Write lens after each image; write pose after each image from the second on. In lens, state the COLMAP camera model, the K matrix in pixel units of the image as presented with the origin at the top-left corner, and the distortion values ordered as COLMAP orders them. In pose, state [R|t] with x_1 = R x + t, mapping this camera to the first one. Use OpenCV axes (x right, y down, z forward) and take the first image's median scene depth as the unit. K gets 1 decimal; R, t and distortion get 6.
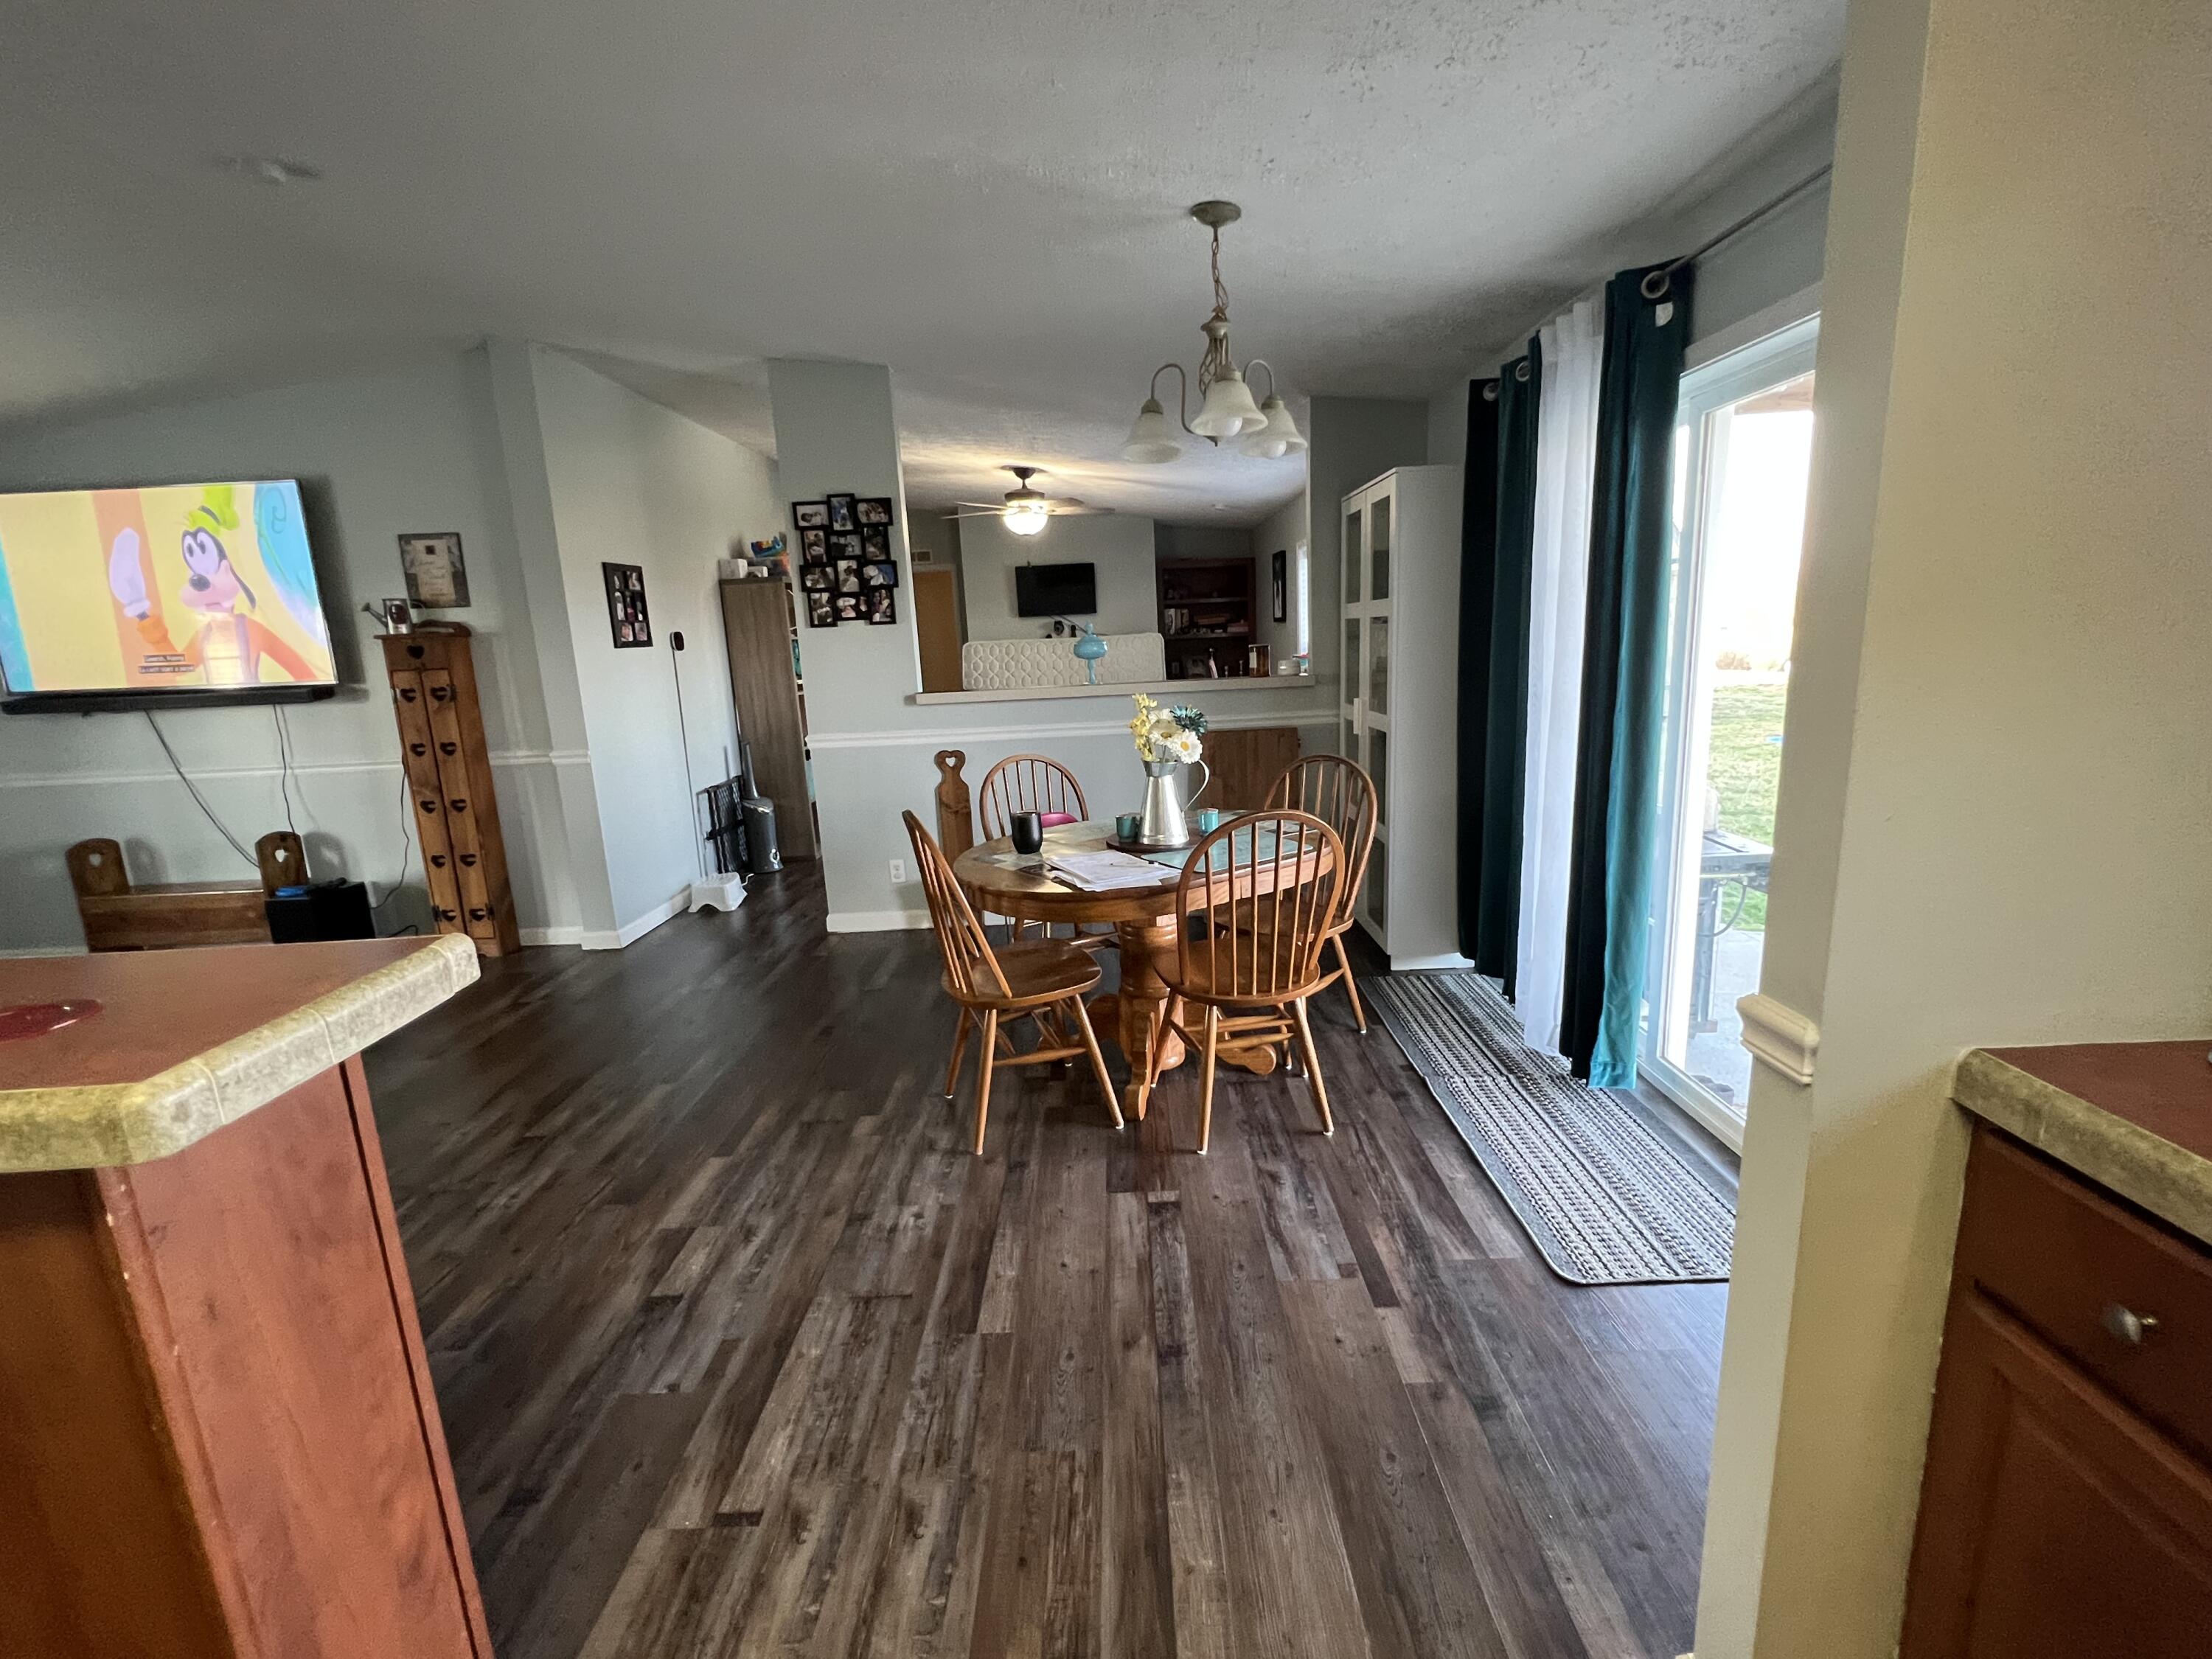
lens RADIAL K [[947.7, 0, 1114.0], [0, 947.7, 830.3], [0, 0, 1]] dist [-0.003025, 0.000200]
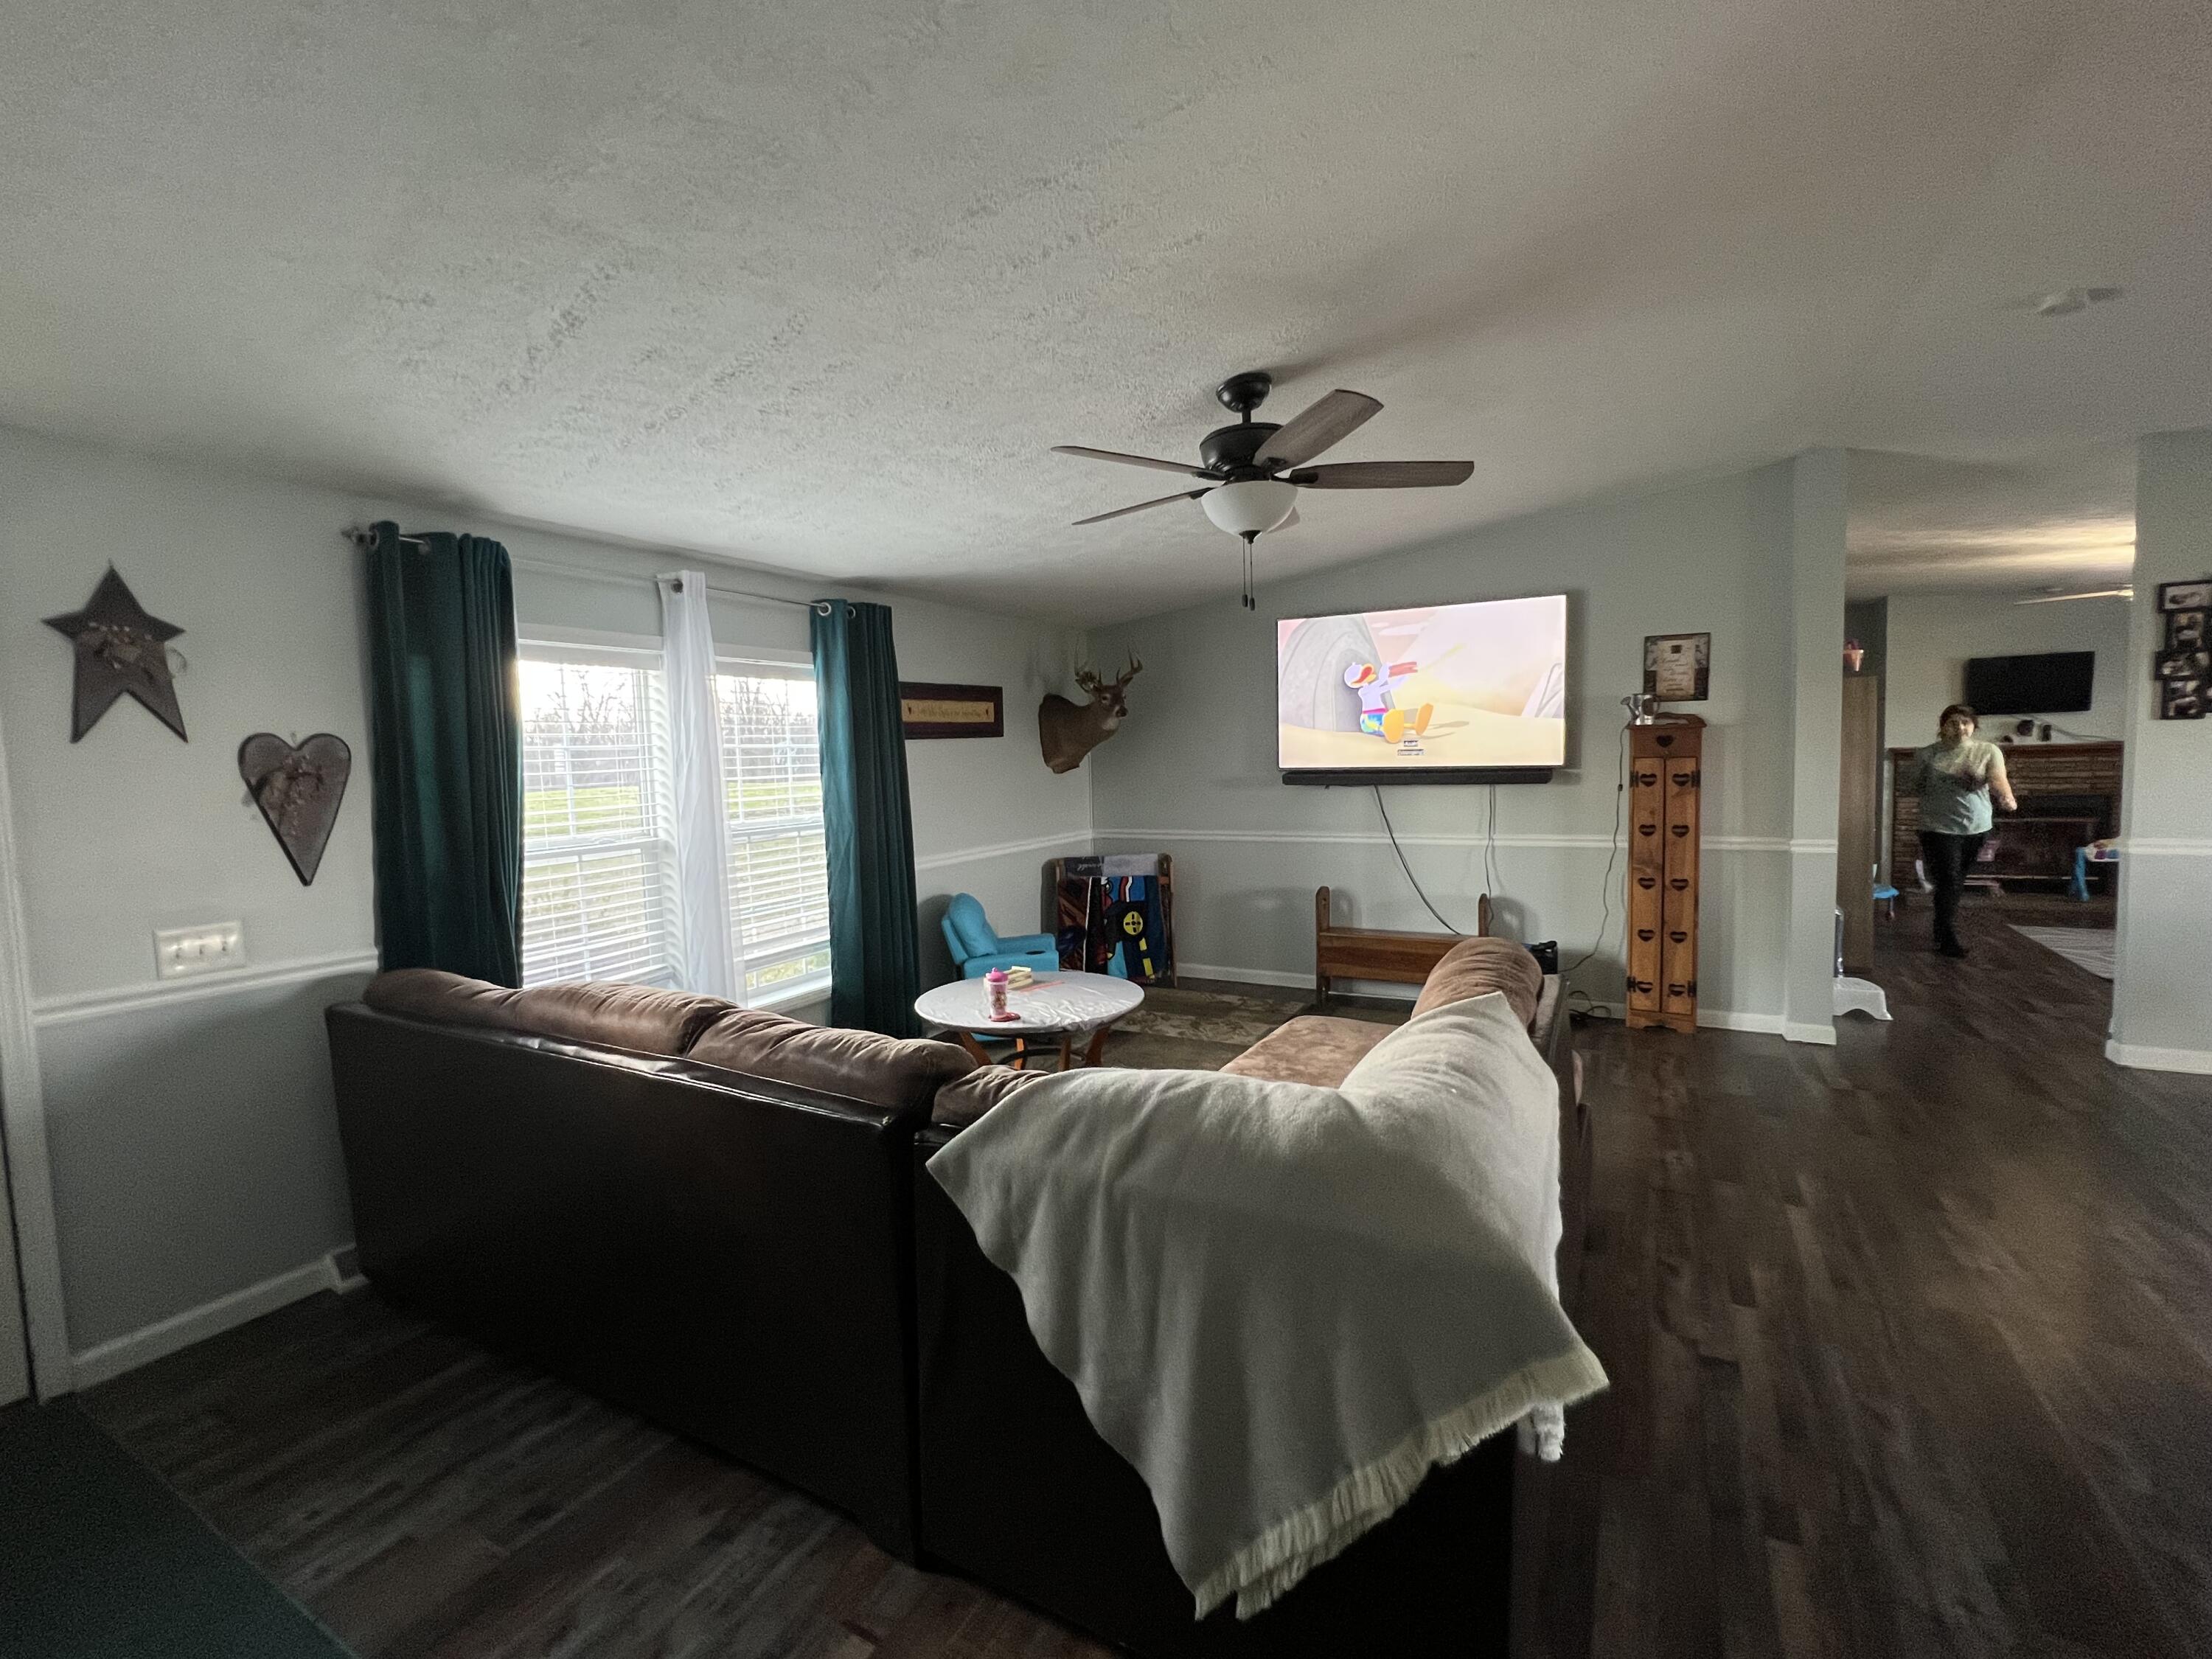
lens RADIAL K [[947.7, 0, 1112.2], [0, 947.7, 811.4], [0, 0, 1]] dist [-0.003025, 0.000200]
pose [[0.878080, 0.045835, -0.476314, -0.759763], [-0.095723, 0.992107, -0.080995, 0.039279], [0.468843, 0.116714, 0.875537, -0.235072]]
